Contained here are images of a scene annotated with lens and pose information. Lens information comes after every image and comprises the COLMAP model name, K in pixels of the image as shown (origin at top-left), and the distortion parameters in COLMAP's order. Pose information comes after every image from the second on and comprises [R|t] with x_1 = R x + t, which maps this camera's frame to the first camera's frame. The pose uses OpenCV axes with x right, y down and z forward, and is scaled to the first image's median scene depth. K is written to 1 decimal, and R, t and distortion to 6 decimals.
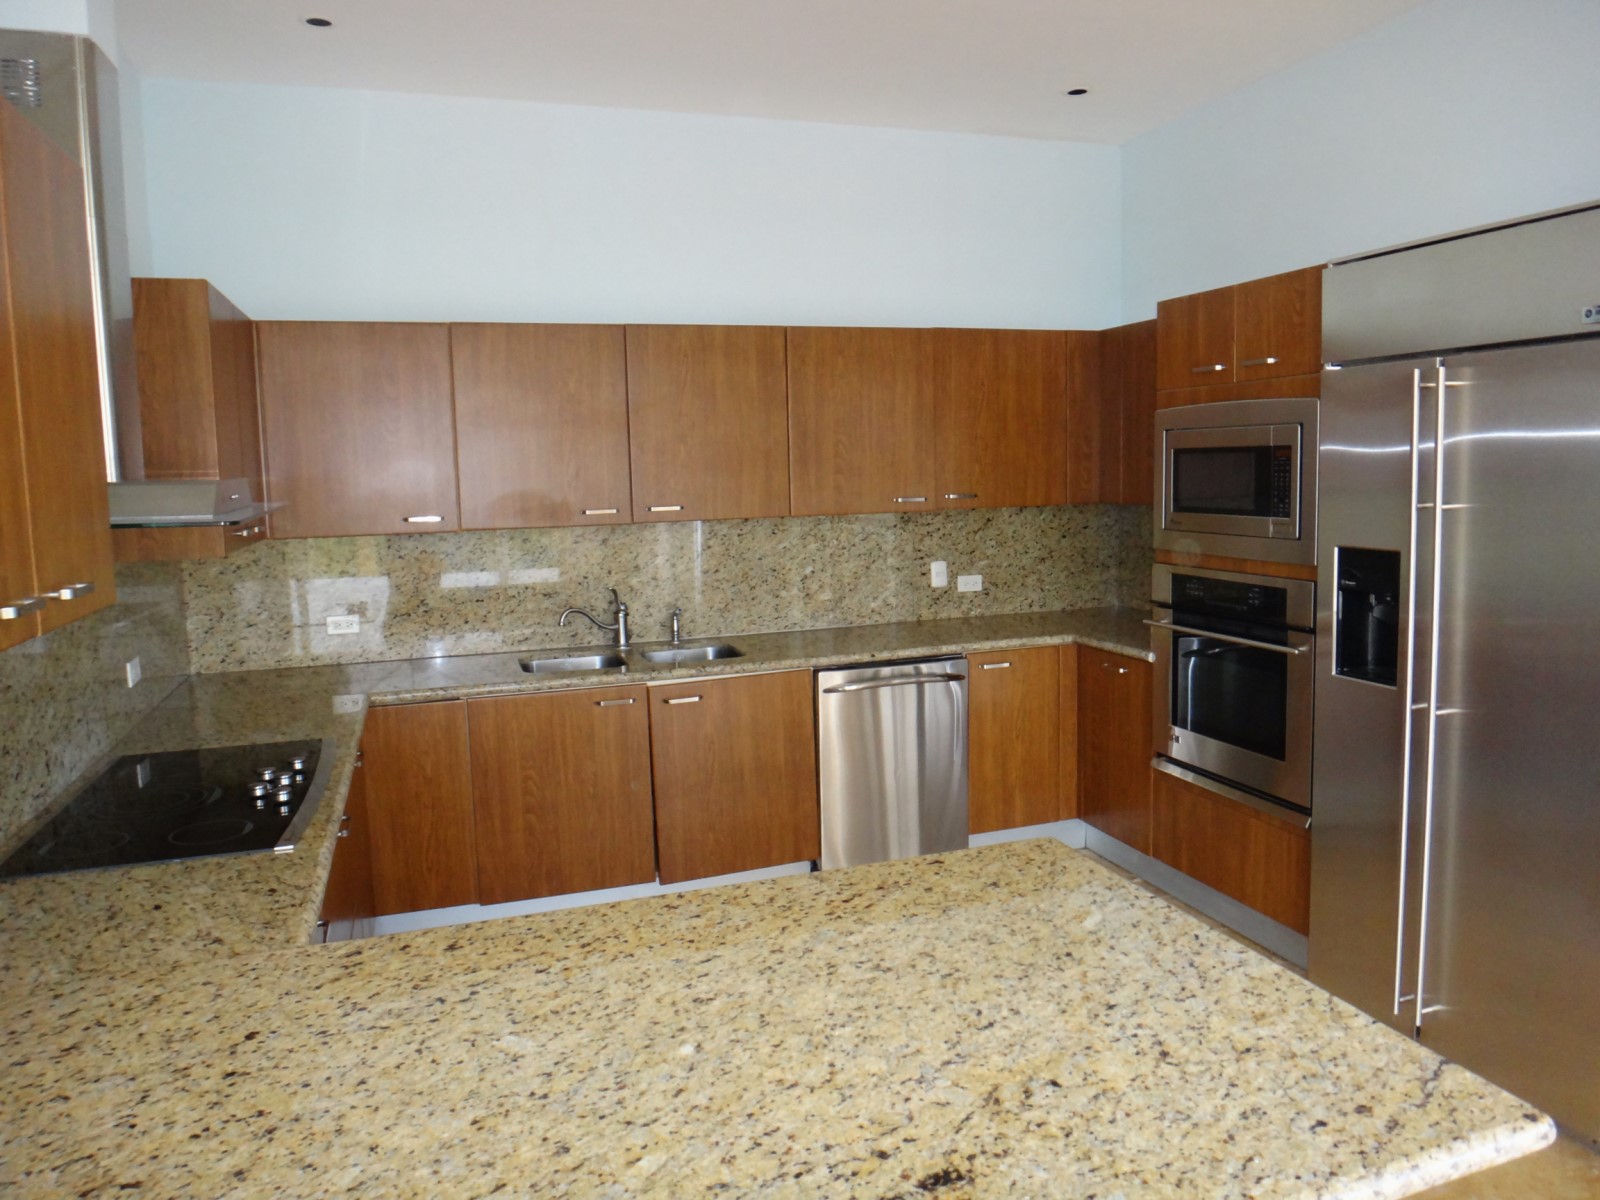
lens RADIAL K [[1121.8, 0, 802.3], [0, 1121.8, 597.4], [0, 0, 1]] dist [-0.030464, -0.000031]
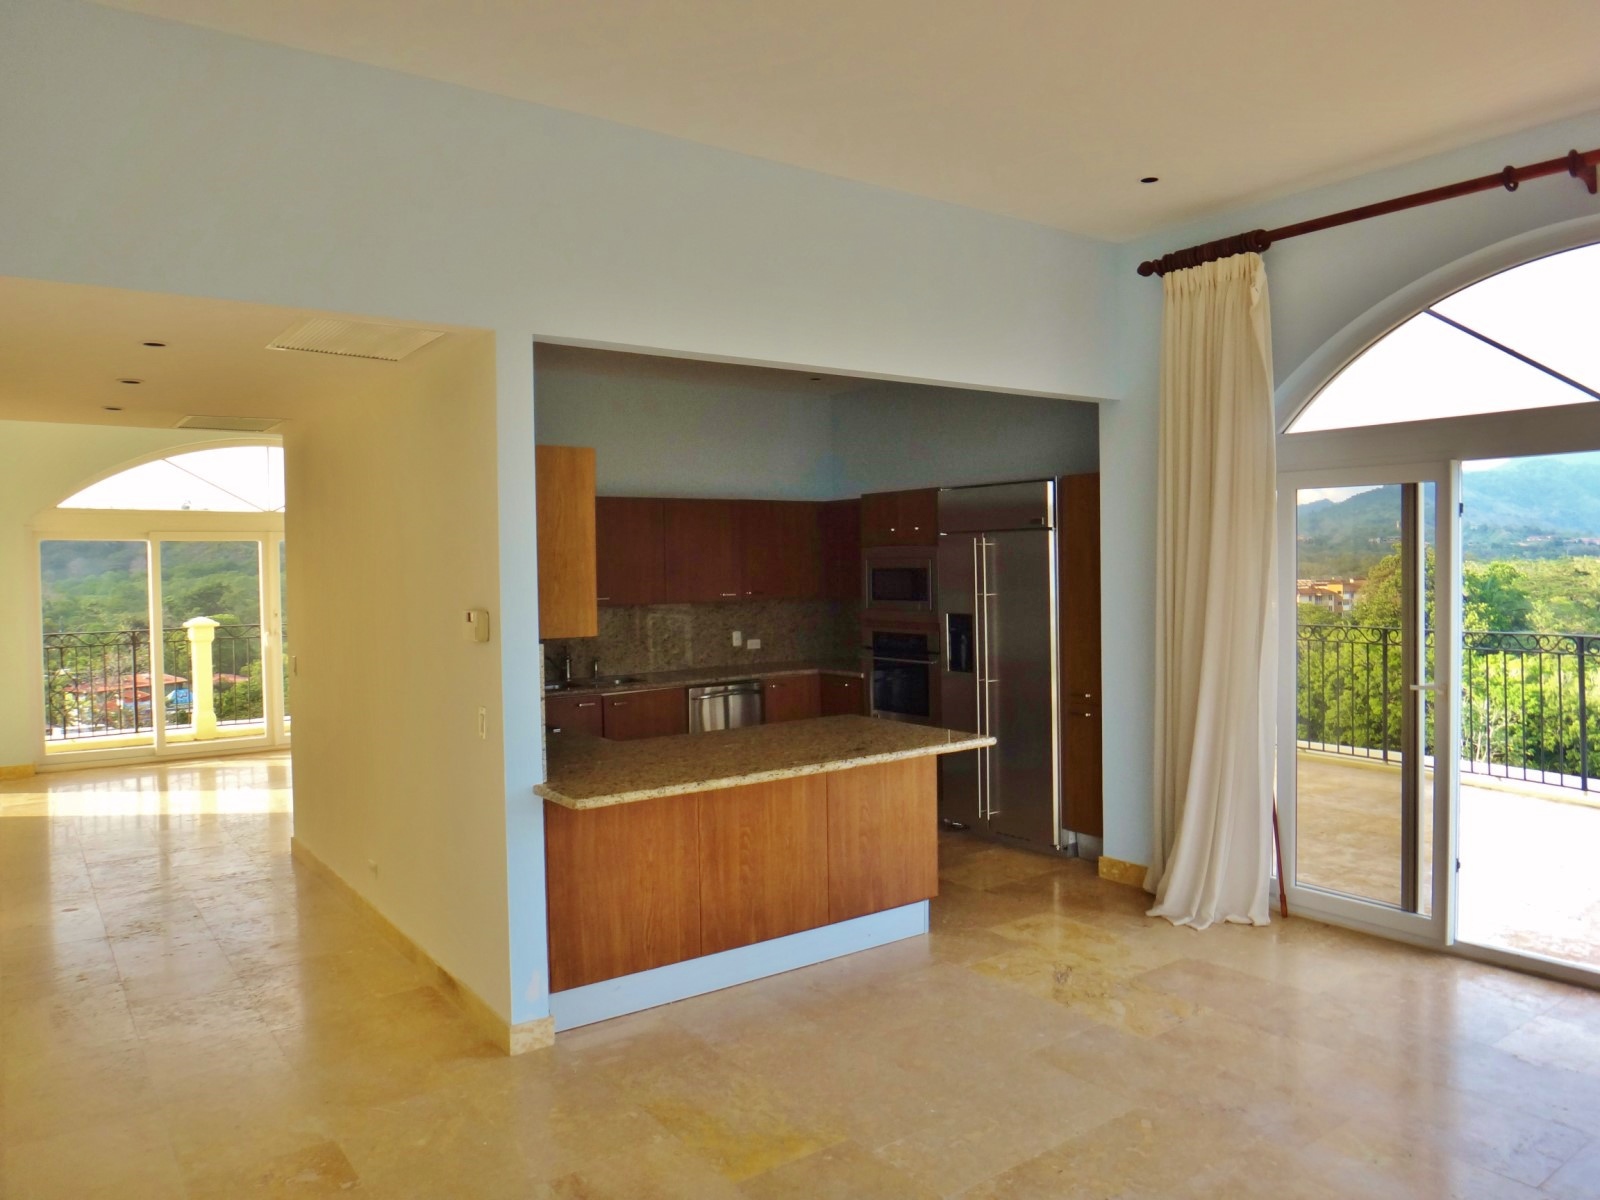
lens RADIAL K [[1121.8, 0, 803.6], [0, 1121.8, 593.7], [0, 0, 1]] dist [-0.030464, -0.000031]
pose [[0.953681, 0.005022, 0.300779, -0.446824], [0.024408, 0.995272, -0.094010, 0.112155], [-0.299829, 0.096997, 0.949049, -0.995824]]
